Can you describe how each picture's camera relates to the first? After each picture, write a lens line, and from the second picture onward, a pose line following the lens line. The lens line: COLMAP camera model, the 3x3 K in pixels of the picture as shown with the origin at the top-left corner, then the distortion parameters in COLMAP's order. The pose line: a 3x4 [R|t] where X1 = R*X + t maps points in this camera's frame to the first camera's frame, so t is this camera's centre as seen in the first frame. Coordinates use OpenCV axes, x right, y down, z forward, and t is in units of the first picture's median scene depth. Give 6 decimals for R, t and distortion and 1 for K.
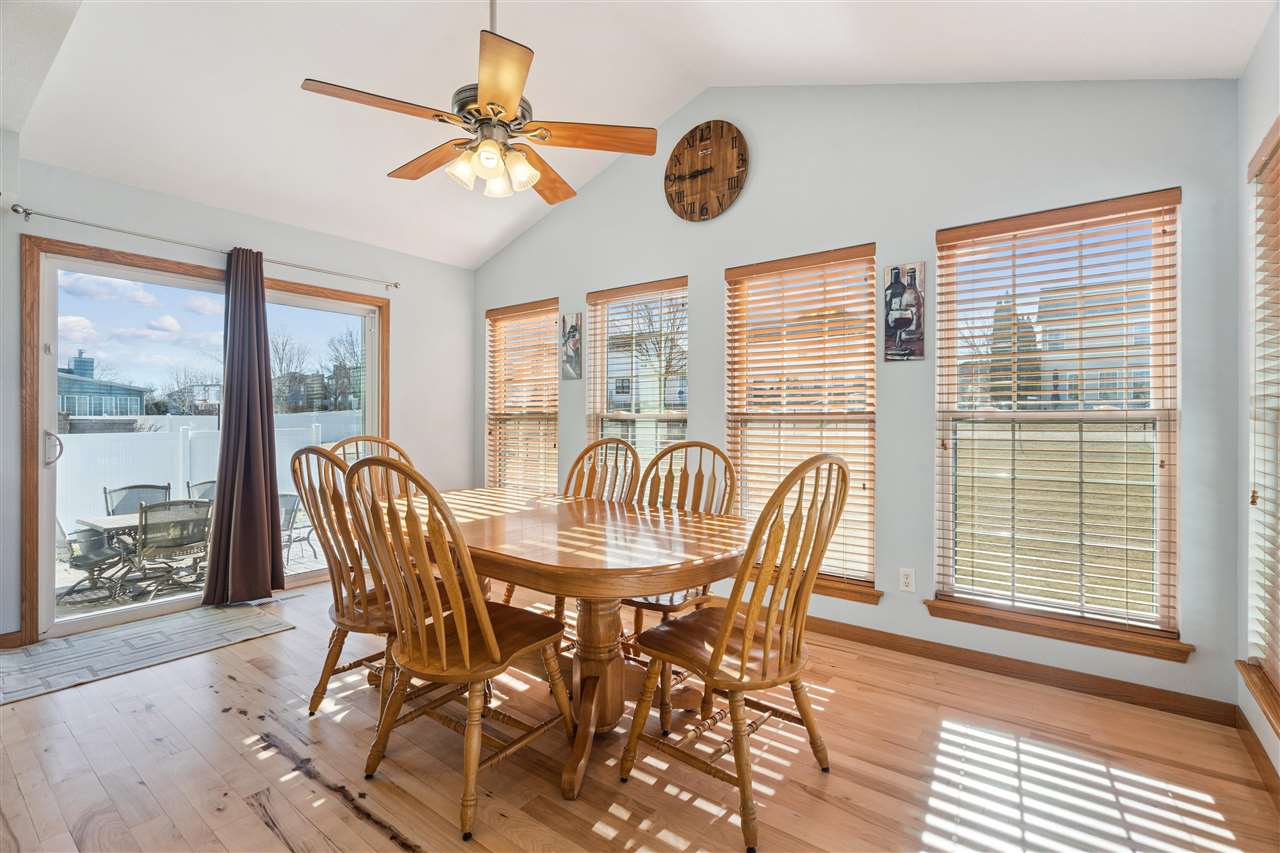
lens RADIAL K [[577.8, 0, 644.2], [0, 577.8, 420.1], [0, 0, 1]] dist [-0.007365, 0.001207]
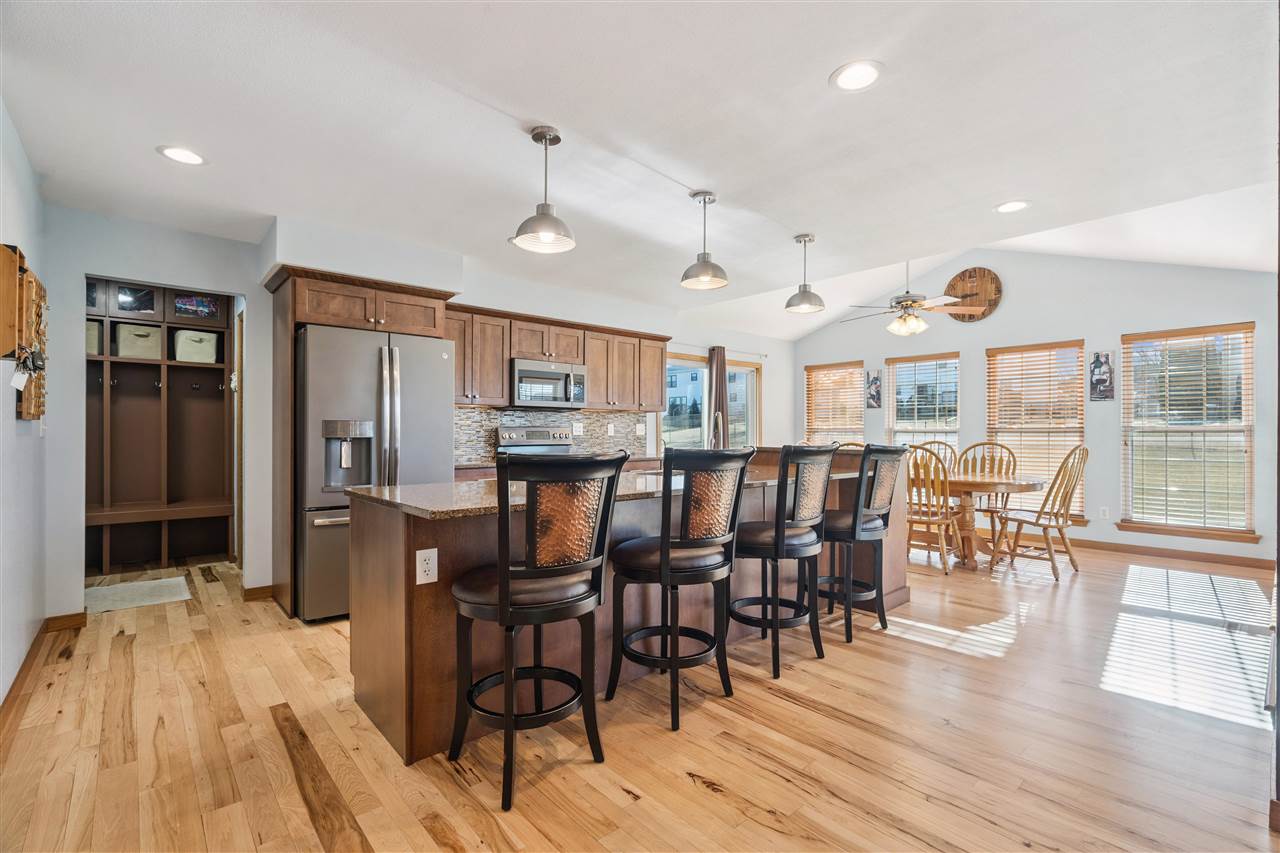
lens RADIAL K [[577.8, 0, 635.2], [0, 577.8, 433.9], [0, 0, 1]] dist [-0.007365, 0.001207]
pose [[0.981967, -0.002525, -0.189035, -0.735193], [0.002555, 0.999997, -0.000085, 0.005352], [0.189034, -0.000400, 0.981970, -1.214166]]
